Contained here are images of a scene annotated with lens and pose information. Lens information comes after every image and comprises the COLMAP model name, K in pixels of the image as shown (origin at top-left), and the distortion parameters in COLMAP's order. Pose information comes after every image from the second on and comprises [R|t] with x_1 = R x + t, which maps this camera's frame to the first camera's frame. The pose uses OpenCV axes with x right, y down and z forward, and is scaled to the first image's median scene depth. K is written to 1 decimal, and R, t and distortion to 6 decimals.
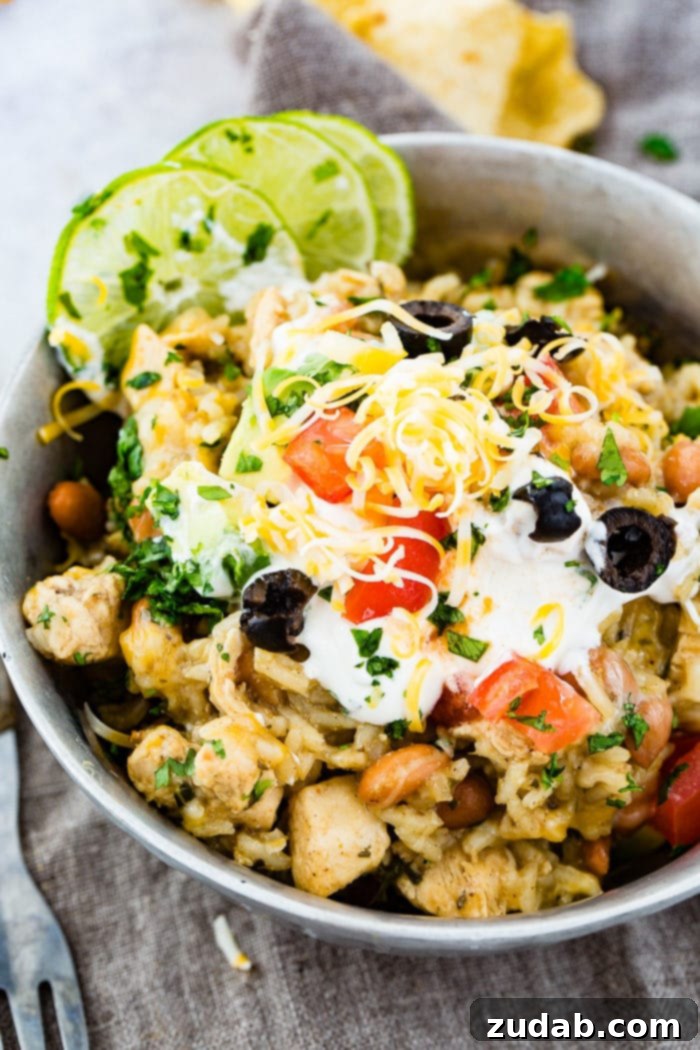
lens RADIAL K [[3576.1, 0, 350.0], [0, 3576.1, 525.0], [0, 0, 1]] dist [0.031723, 0.257832]
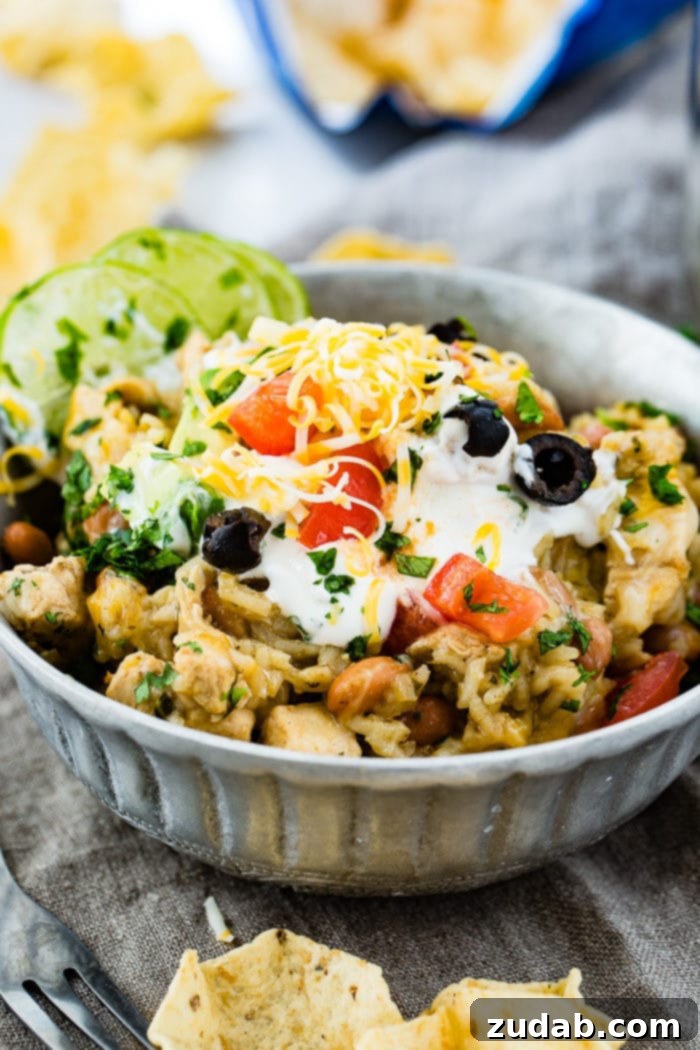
lens RADIAL K [[3576.1, 0, 350.0], [0, 3576.1, 525.0], [0, 0, 1]] dist [0.031723, 0.257832]
pose [[0.993154, -0.072802, 0.091349, -0.083106], [0.102048, 0.921289, -0.375251, 0.420631], [-0.056840, 0.382004, 0.922411, 0.012302]]
